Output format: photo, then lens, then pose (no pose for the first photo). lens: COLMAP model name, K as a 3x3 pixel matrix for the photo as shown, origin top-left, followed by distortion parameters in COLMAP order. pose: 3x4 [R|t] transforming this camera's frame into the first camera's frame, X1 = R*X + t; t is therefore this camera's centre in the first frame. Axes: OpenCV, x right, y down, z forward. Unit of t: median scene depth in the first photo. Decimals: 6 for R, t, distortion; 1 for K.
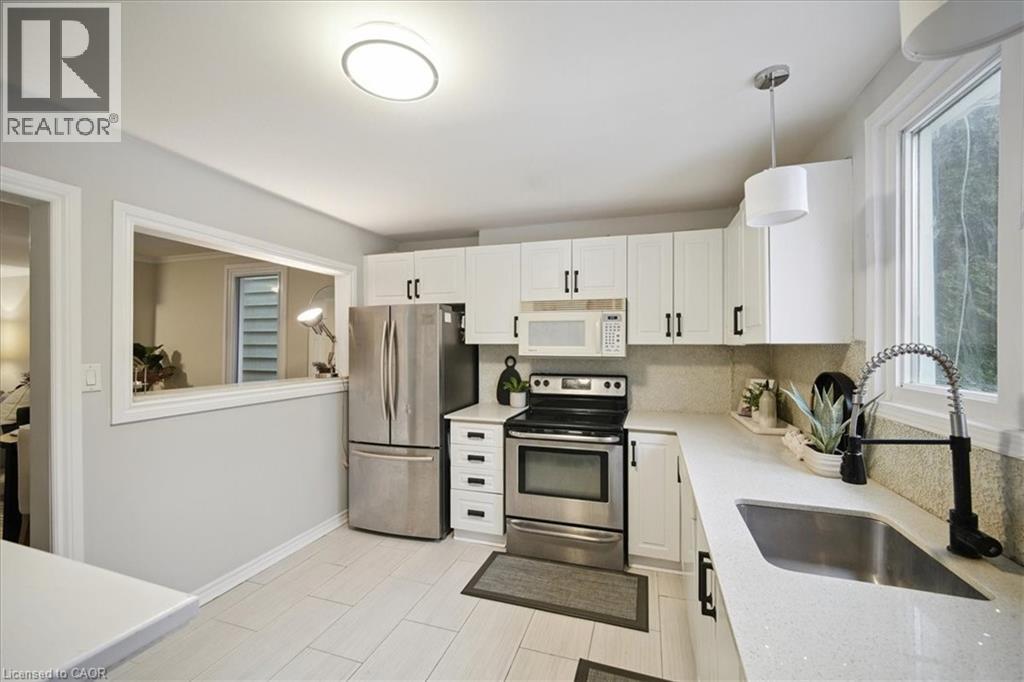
lens RADIAL K [[396.4, 0, 509.1], [0, 396.4, 350.0], [0, 0, 1]] dist [-0.001631, 0.000325]
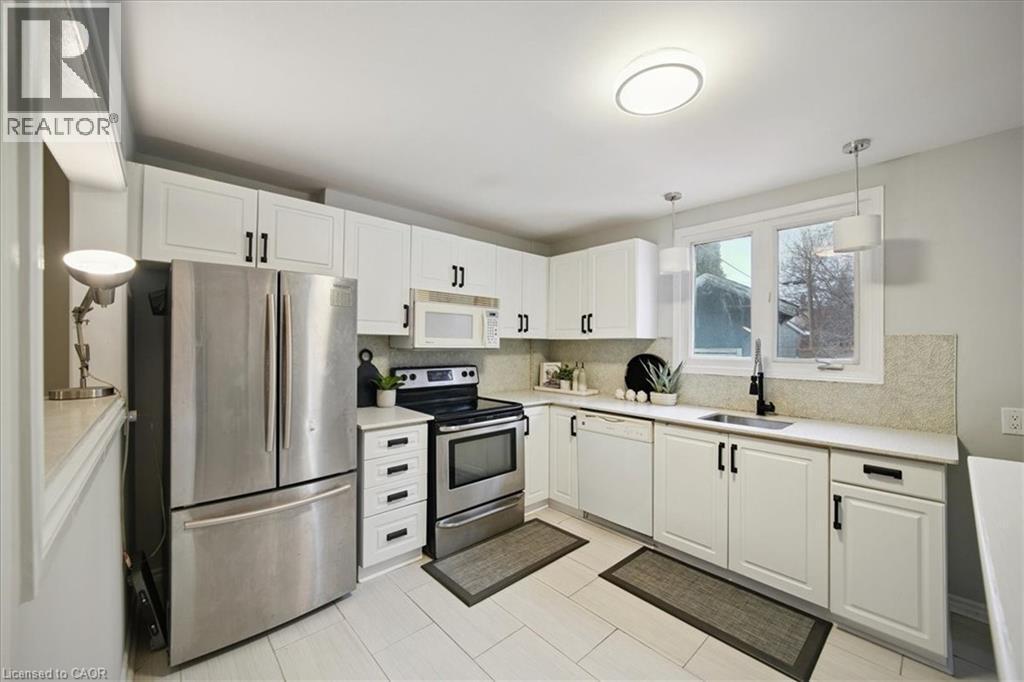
lens RADIAL K [[396.4, 0, 504.7], [0, 396.4, 344.1], [0, 0, 1]] dist [-0.001631, 0.000325]
pose [[0.507400, 0.001274, 0.861709, -0.696726], [0.001754, 0.999995, -0.002512, 0.008331], [-0.861709, 0.002786, 0.507396, 0.372449]]
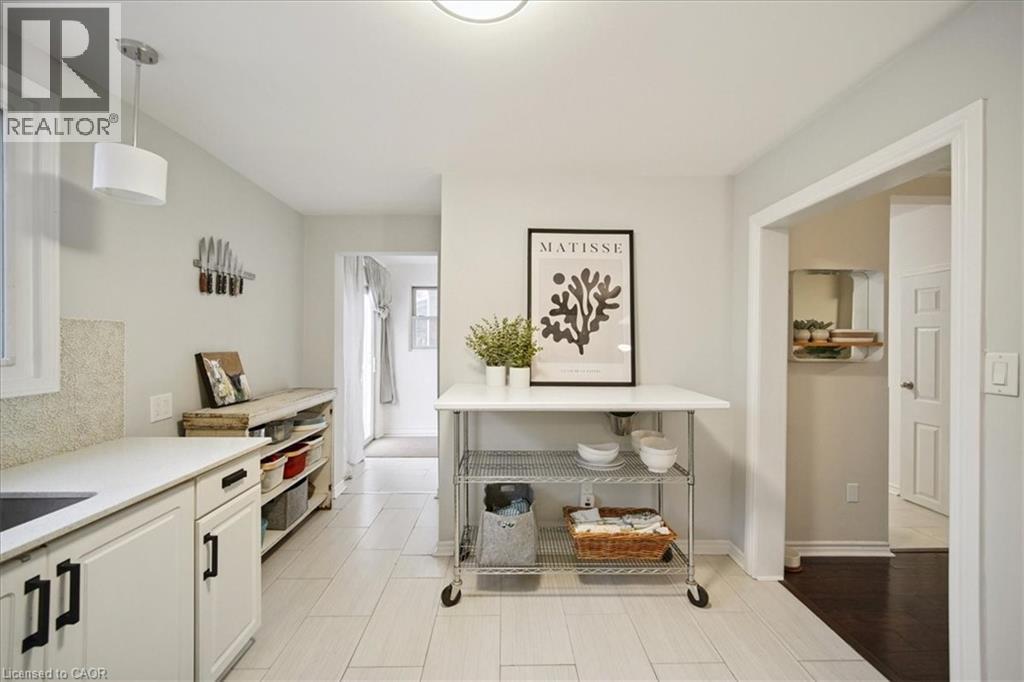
lens RADIAL K [[415.8, 0, 515.9], [0, 415.8, 338.8], [0, 0, 1]] dist [-0.001871, 0.001179]
pose [[-0.940366, -0.005315, -0.340123, -0.040219], [-0.008623, 0.999929, 0.008215, 0.007191], [0.340055, 0.010658, -0.940345, 0.843345]]
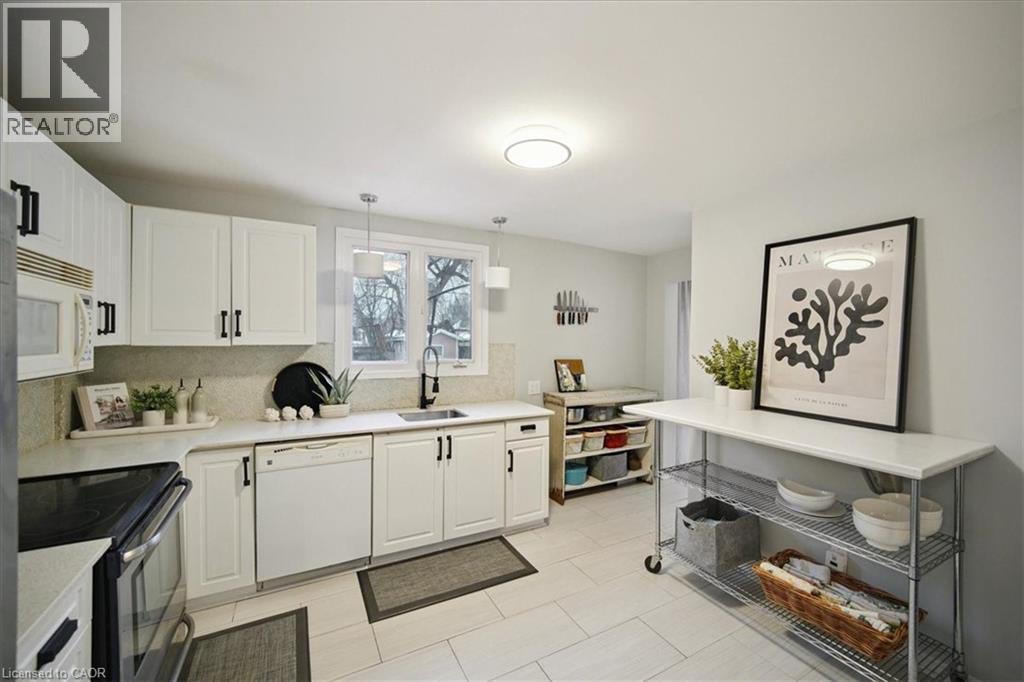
lens RADIAL K [[415.8, 0, 517.1], [0, 415.8, 345.9], [0, 0, 1]] dist [-0.001871, 0.001179]
pose [[-0.726563, -0.024217, 0.686673, -0.586576], [-0.005940, 0.999563, 0.028968, -0.037575], [-0.687074, 0.016968, -0.726389, 0.979431]]
